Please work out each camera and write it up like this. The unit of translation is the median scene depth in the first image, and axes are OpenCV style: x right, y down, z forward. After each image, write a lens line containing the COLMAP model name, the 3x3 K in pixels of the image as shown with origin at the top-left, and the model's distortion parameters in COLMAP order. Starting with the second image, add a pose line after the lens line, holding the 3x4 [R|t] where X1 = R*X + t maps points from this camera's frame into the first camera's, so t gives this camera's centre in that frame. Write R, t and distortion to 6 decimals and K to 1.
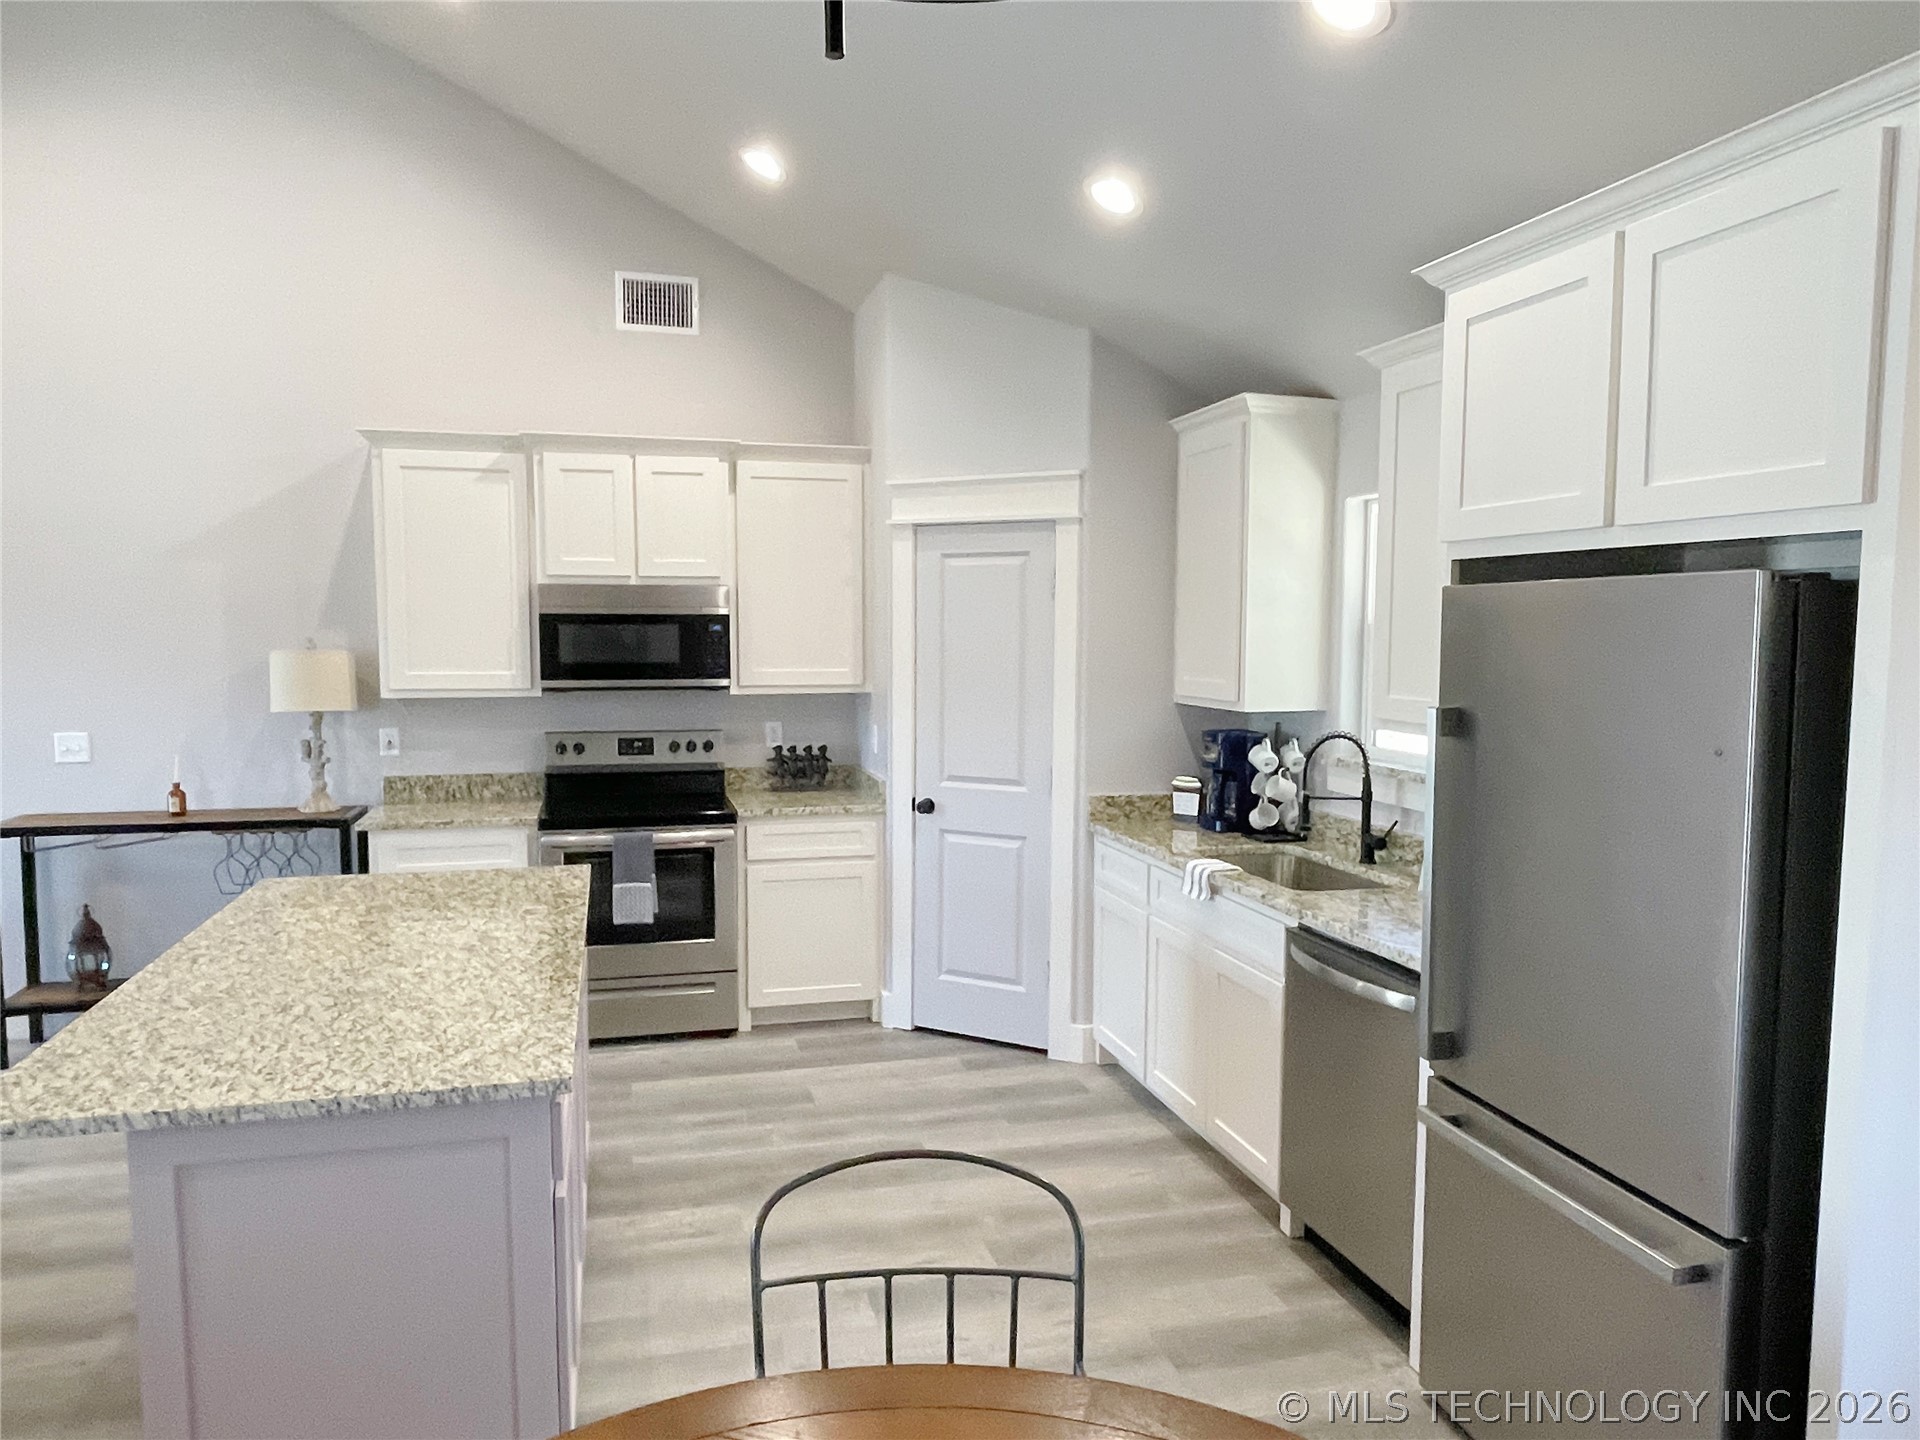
lens RADIAL K [[1288.8, 0, 948.8], [0, 1288.8, 733.2], [0, 0, 1]] dist [0.009506, -0.020989]
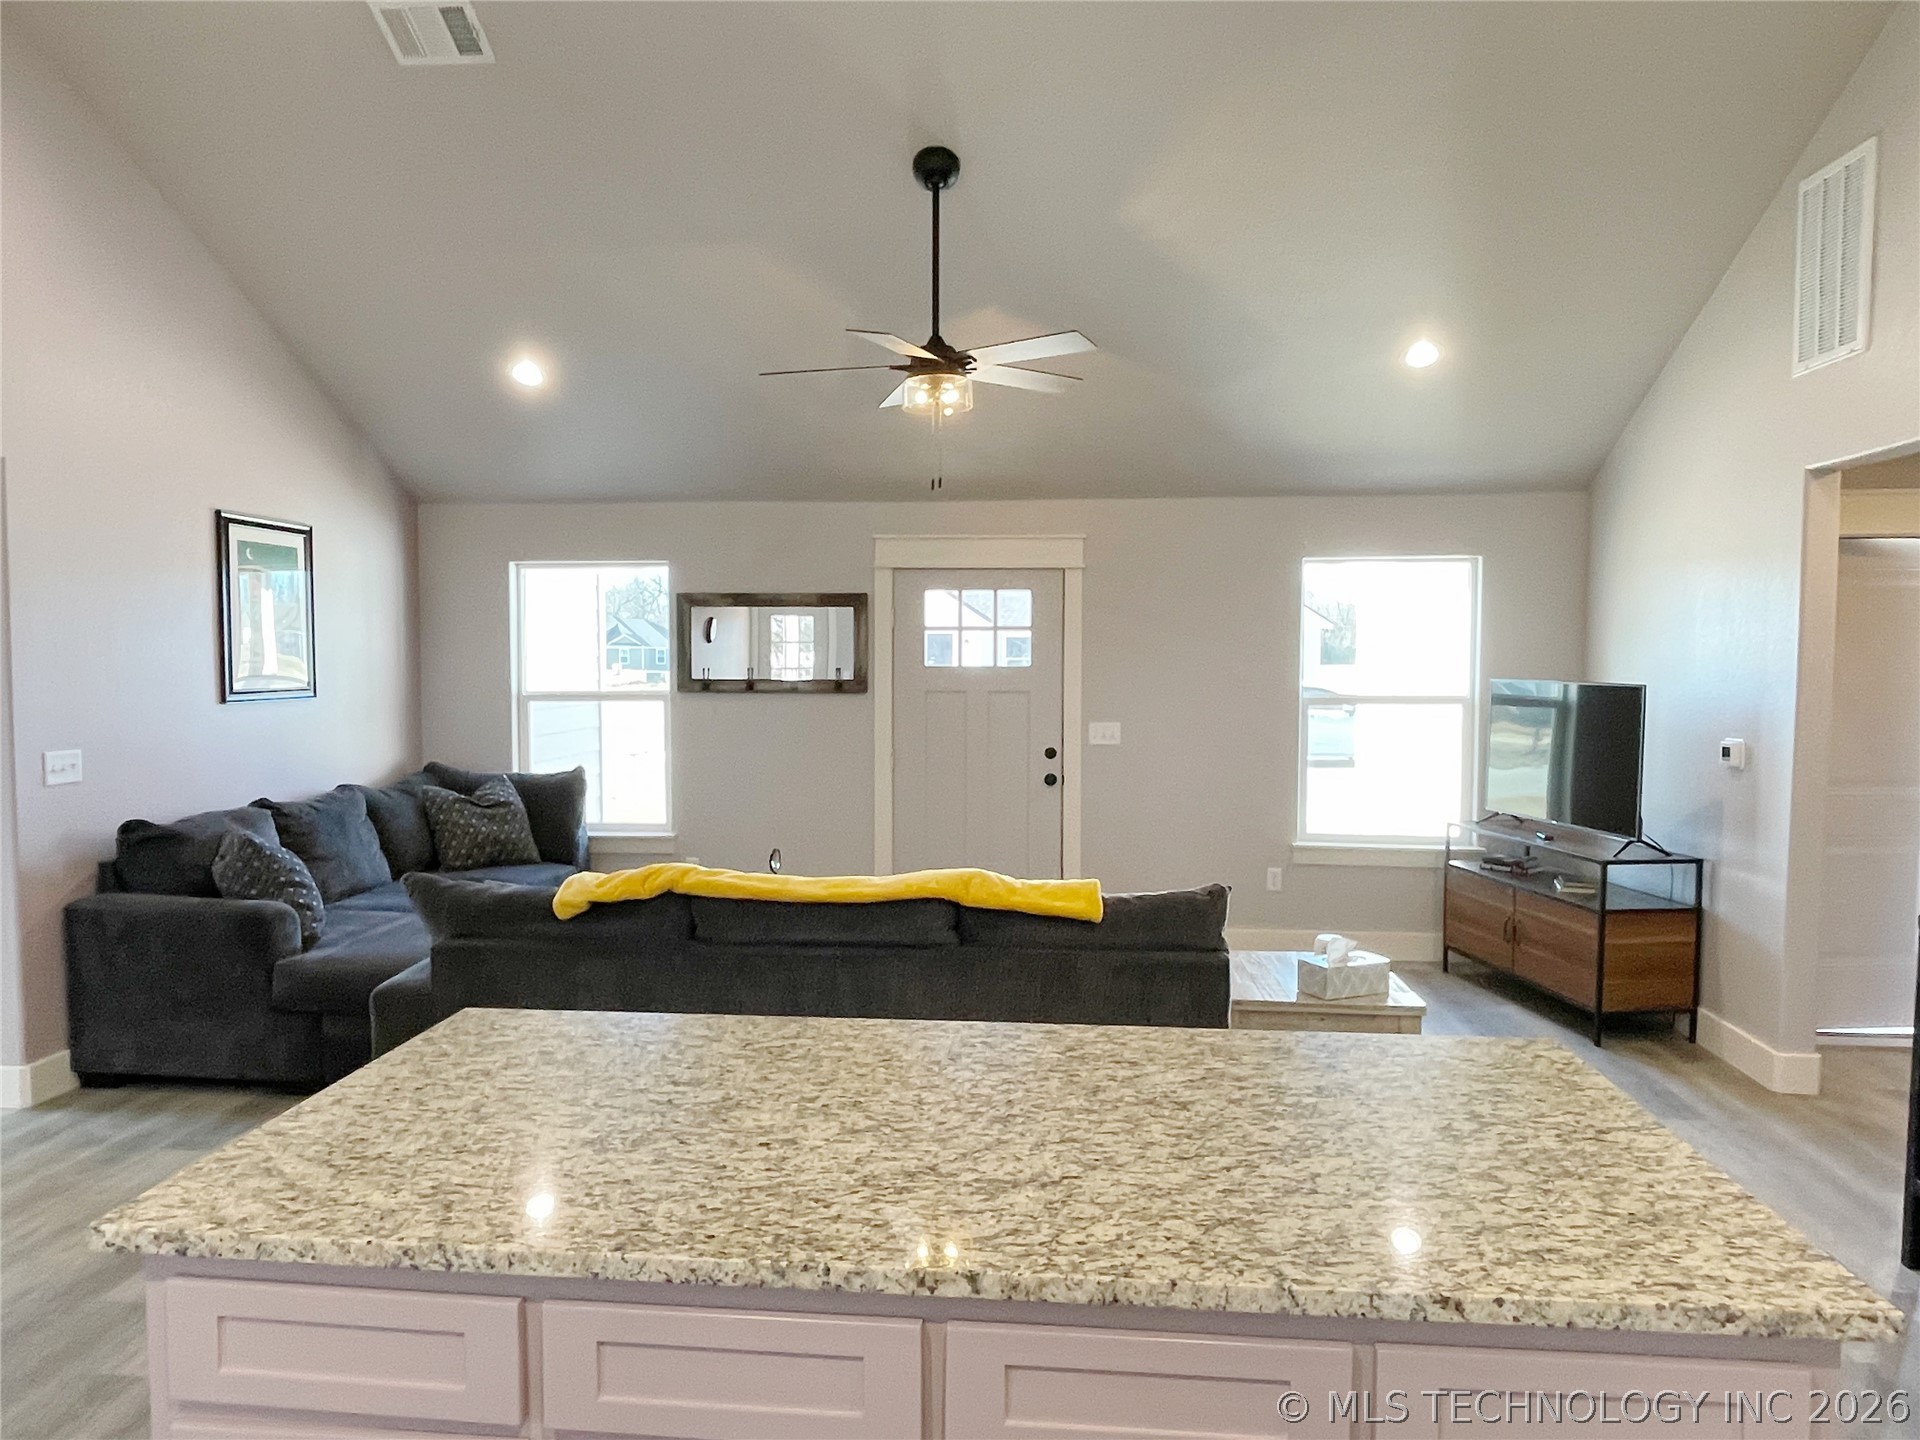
lens RADIAL K [[1288.8, 0, 949.9], [0, 1288.8, 724.6], [0, 0, 1]] dist [0.009506, -0.020989]
pose [[-0.347764, 0.046167, -0.936445, 0.071523], [-0.083443, 0.993300, 0.079958, -0.036990], [0.933862, 0.105946, -0.341581, 0.682948]]
